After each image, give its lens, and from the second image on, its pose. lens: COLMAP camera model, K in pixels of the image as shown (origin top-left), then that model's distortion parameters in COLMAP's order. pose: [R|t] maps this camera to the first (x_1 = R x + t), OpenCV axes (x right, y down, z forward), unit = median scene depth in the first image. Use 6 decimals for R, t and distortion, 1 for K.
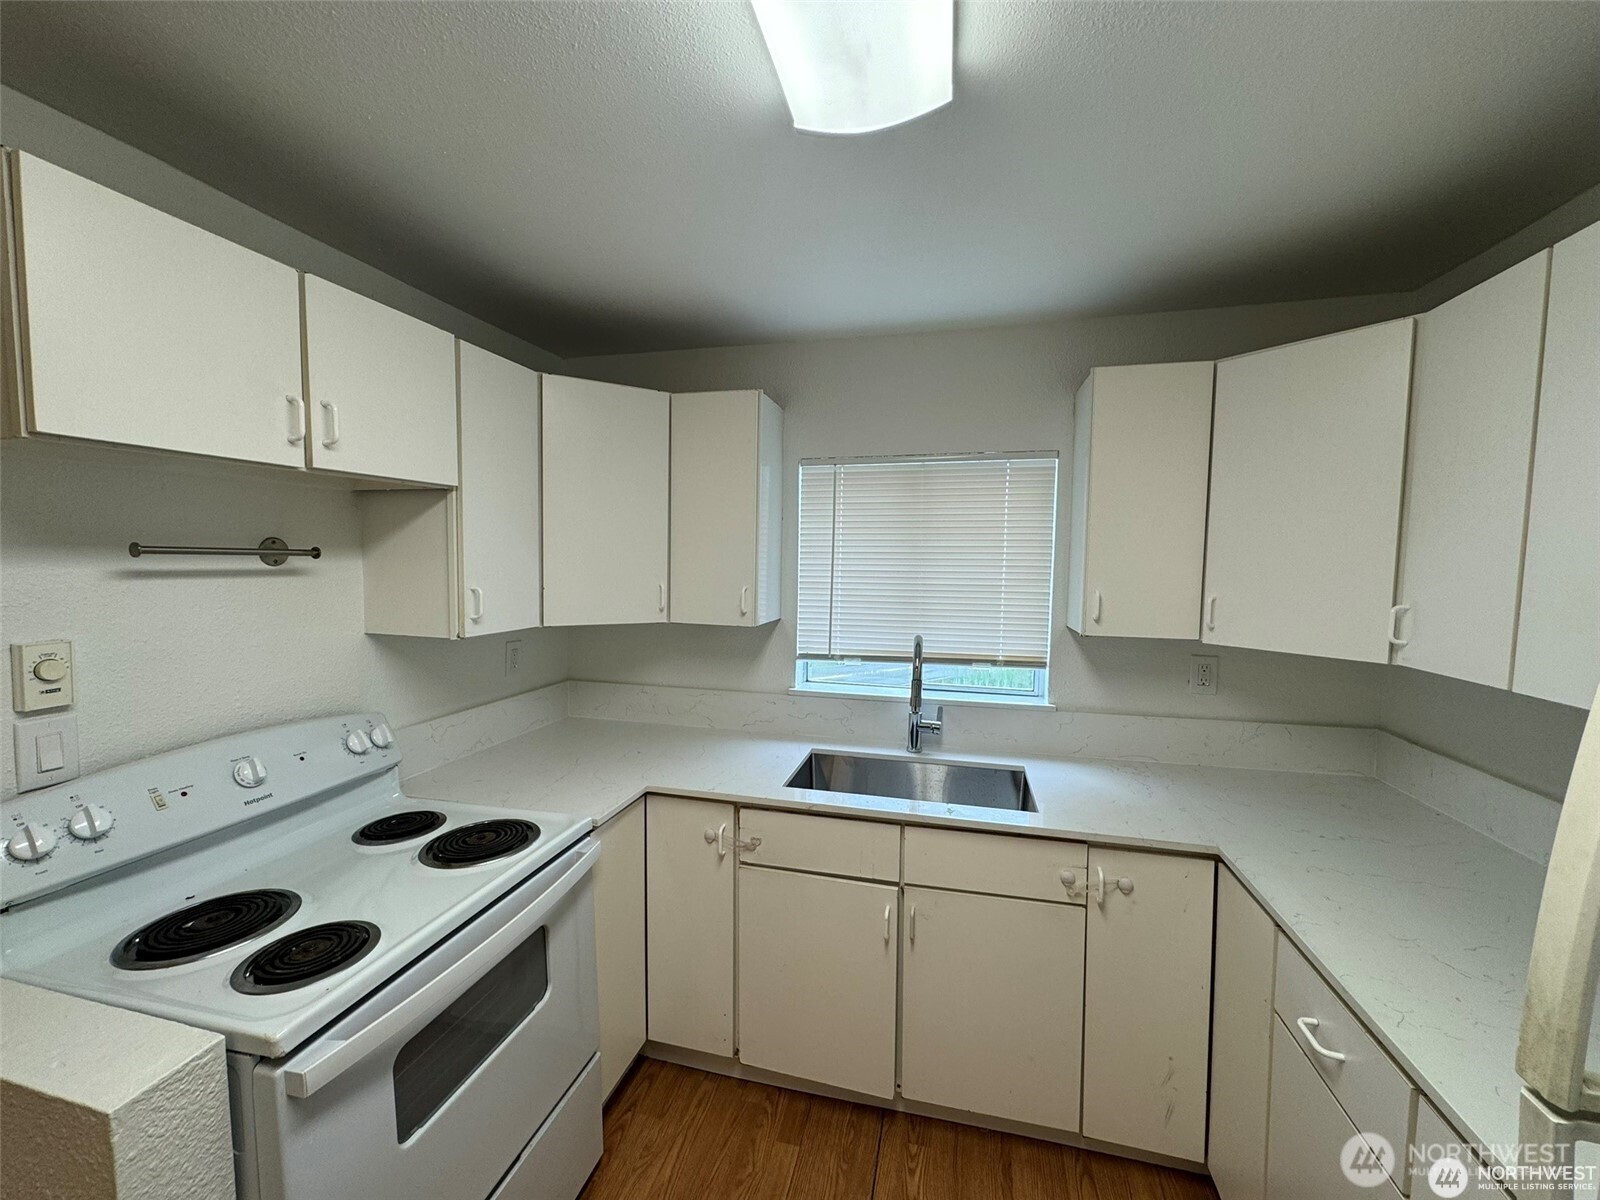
lens RADIAL K [[634.1, 0, 799.5], [0, 634.1, 598.9], [0, 0, 1]] dist [-0.003182, 0.000436]
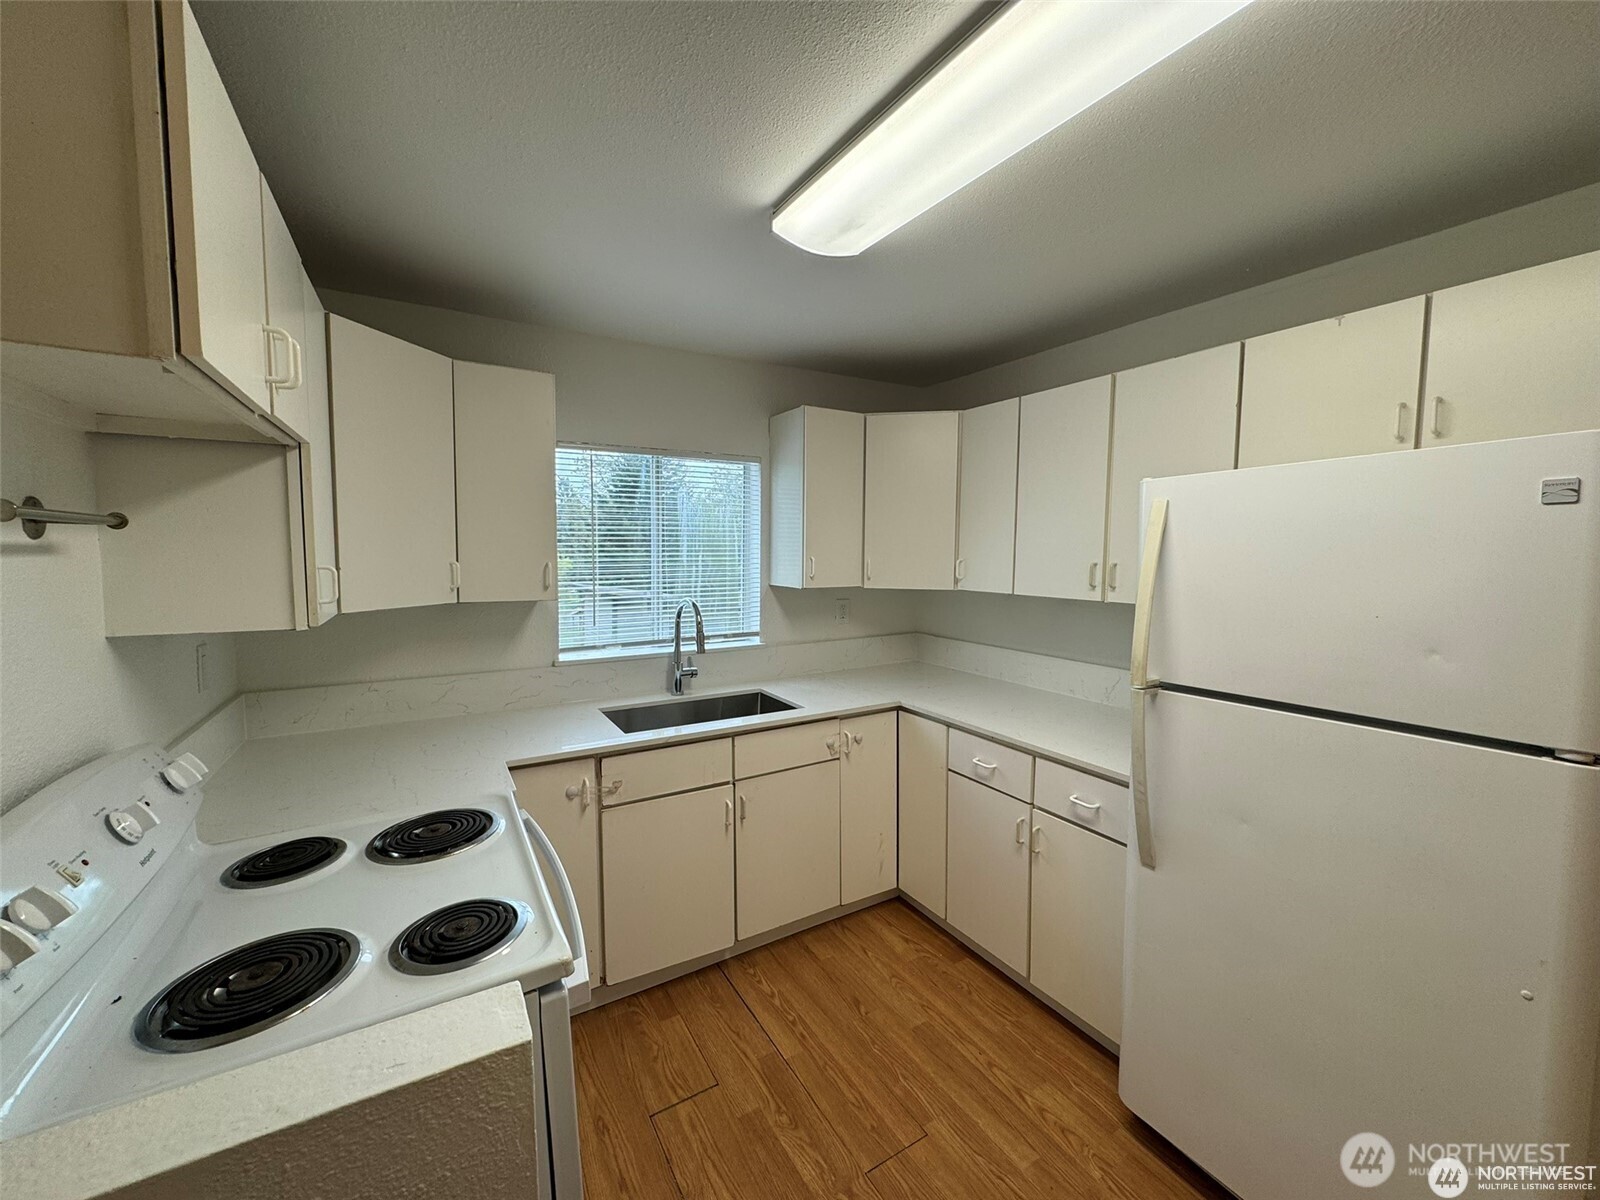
lens RADIAL K [[634.1, 0, 793.6], [0, 634.1, 597.2], [0, 0, 1]] dist [-0.003182, 0.000436]
pose [[0.712192, -0.063032, 0.699149, -0.645883], [0.047806, 0.998003, 0.041278, 0.017968], [-0.700355, 0.004026, 0.713784, -0.034560]]
